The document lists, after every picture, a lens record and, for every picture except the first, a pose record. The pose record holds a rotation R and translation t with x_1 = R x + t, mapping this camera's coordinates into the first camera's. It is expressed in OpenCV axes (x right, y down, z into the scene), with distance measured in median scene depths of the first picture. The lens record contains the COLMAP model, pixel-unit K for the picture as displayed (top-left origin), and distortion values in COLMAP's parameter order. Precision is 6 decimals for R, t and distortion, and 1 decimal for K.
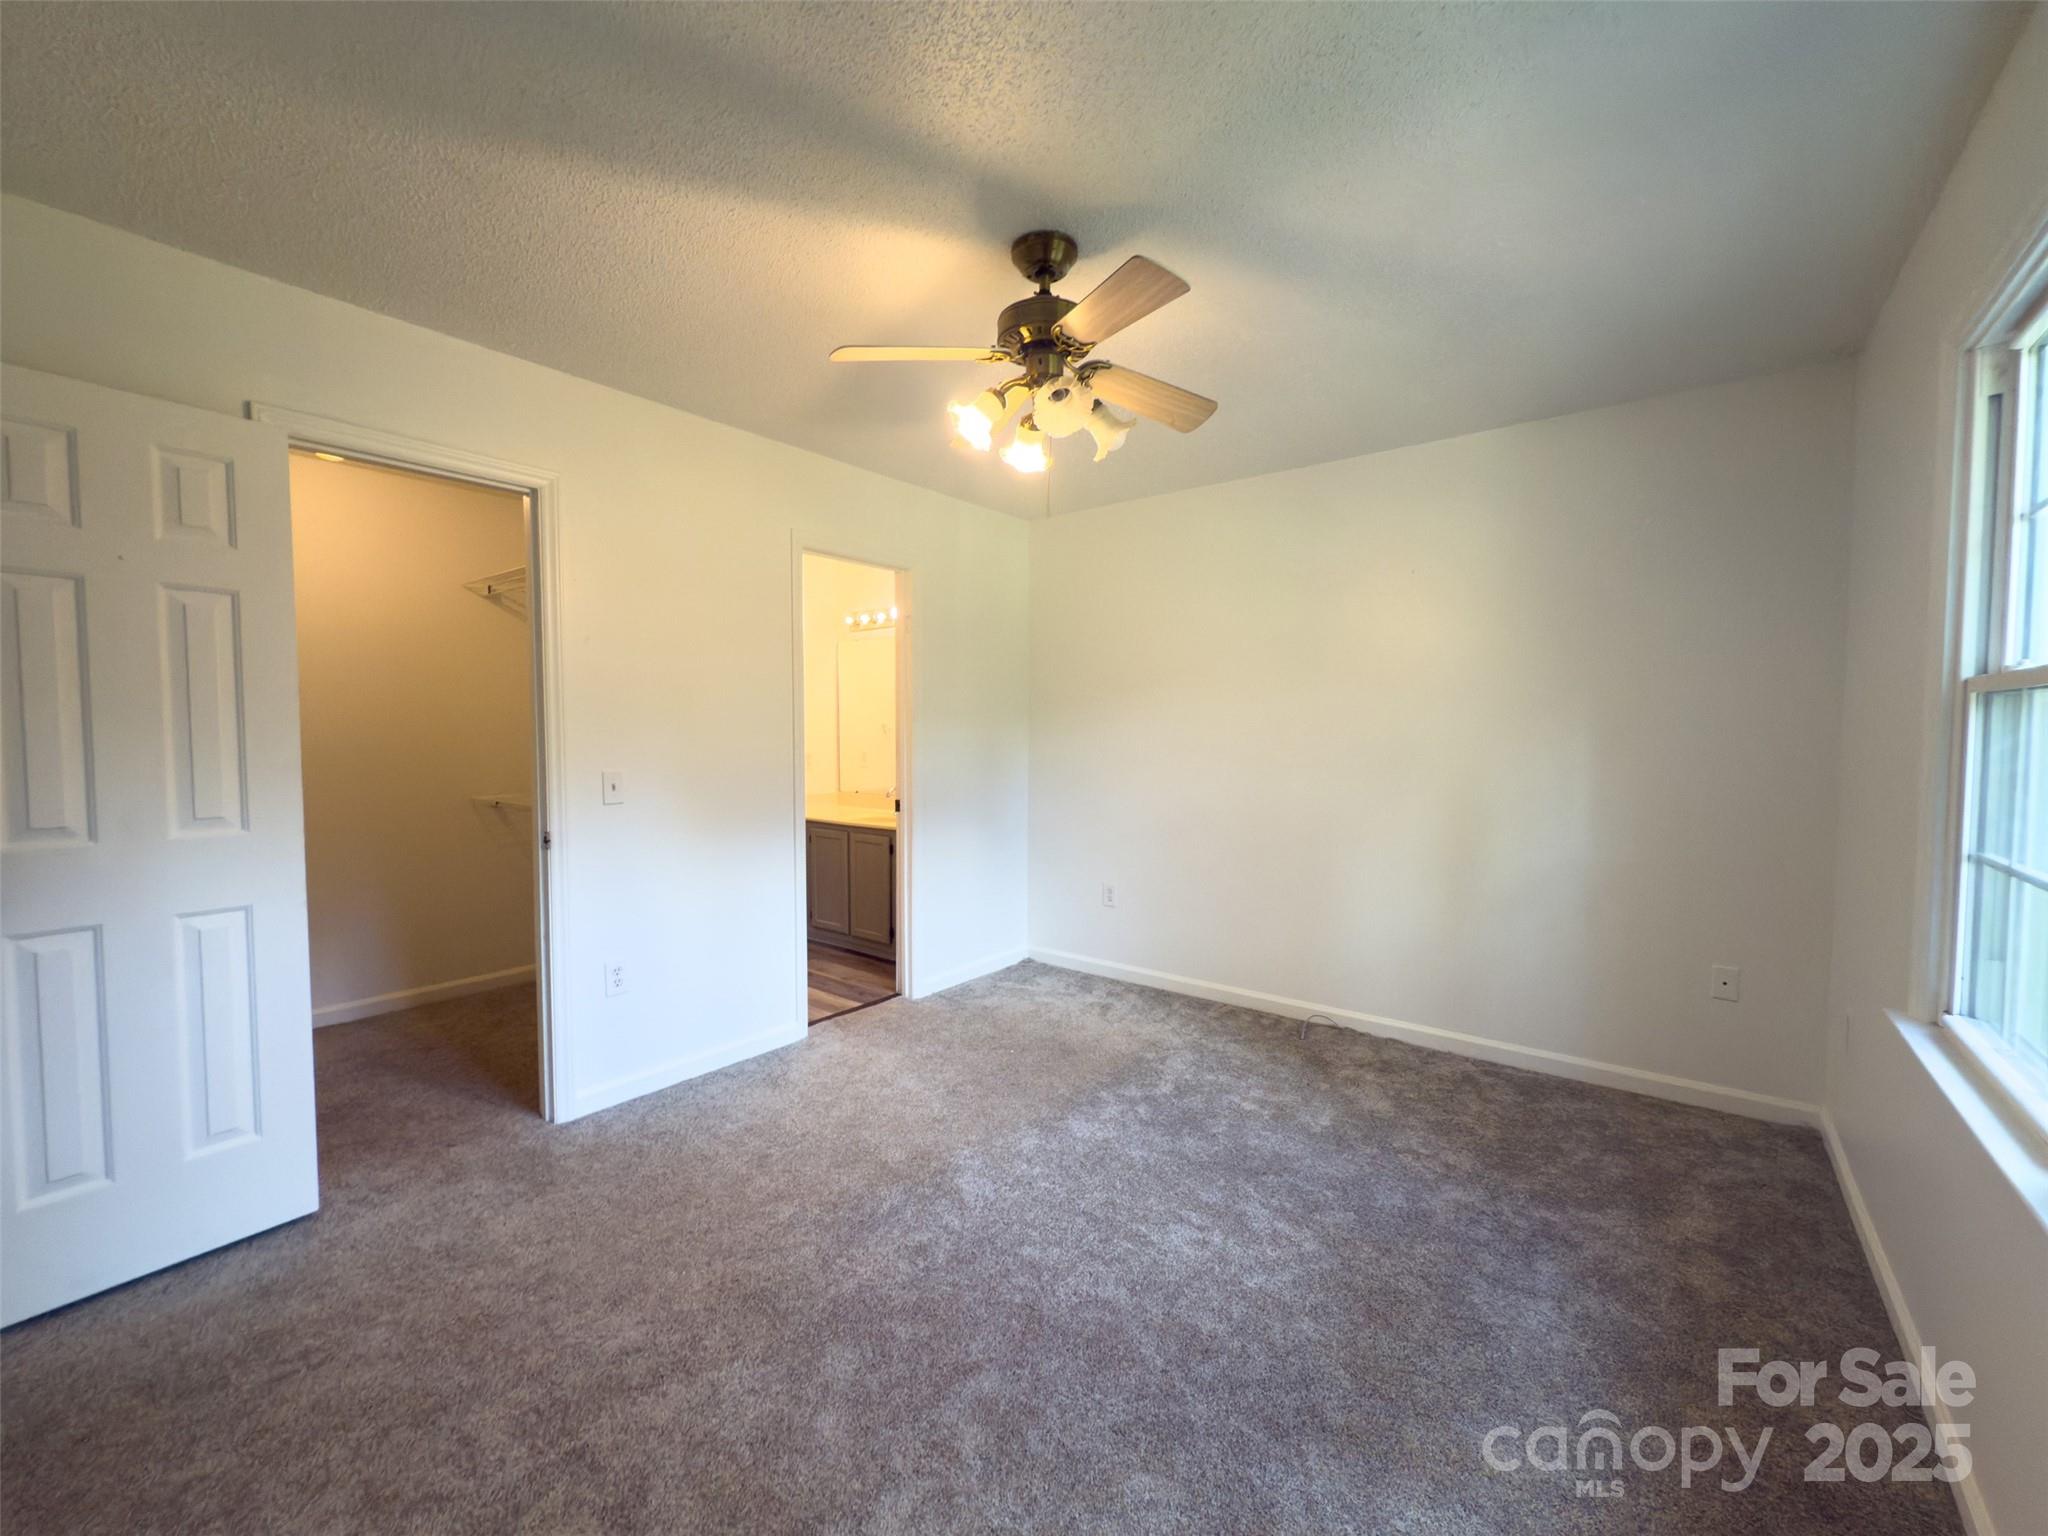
lens RADIAL K [[825.1, 0, 1025.0], [0, 825.1, 767.7], [0, 0, 1]] dist [-0.001177, 0.000171]
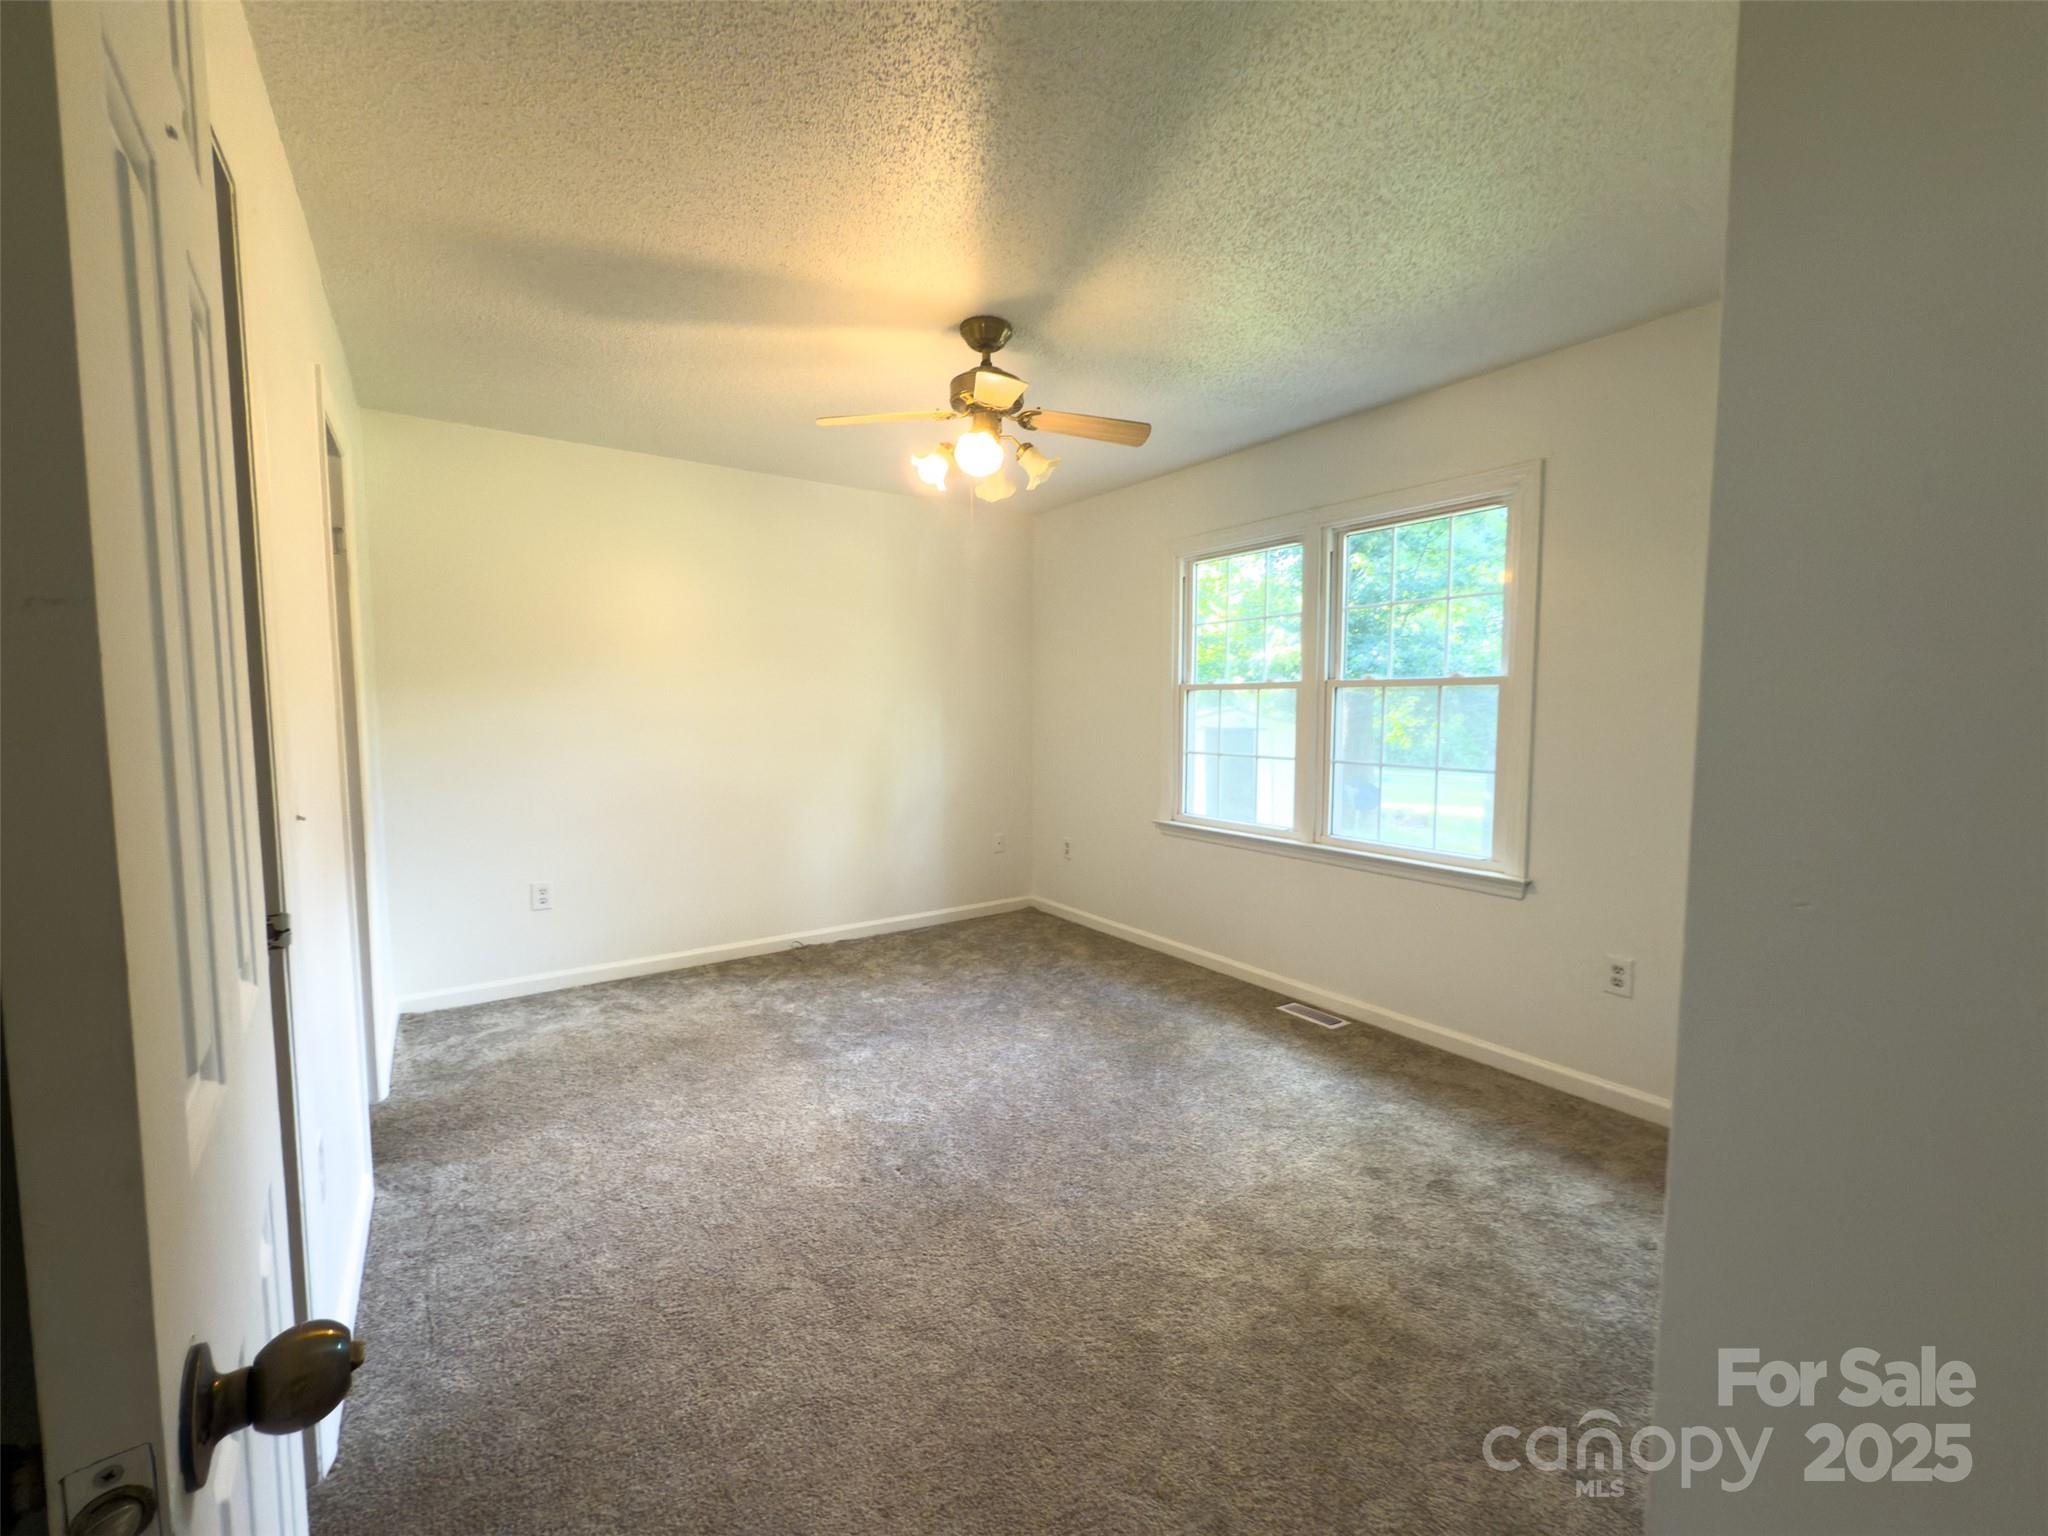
lens RADIAL K [[825.1, 0, 1027.7], [0, 825.1, 764.6], [0, 0, 1]] dist [-0.001177, 0.000171]
pose [[0.302873, -0.075179, 0.950061, -0.701375], [0.047231, 0.996843, 0.063823, -0.017878], [-0.951860, 0.025542, 0.305467, 0.322979]]
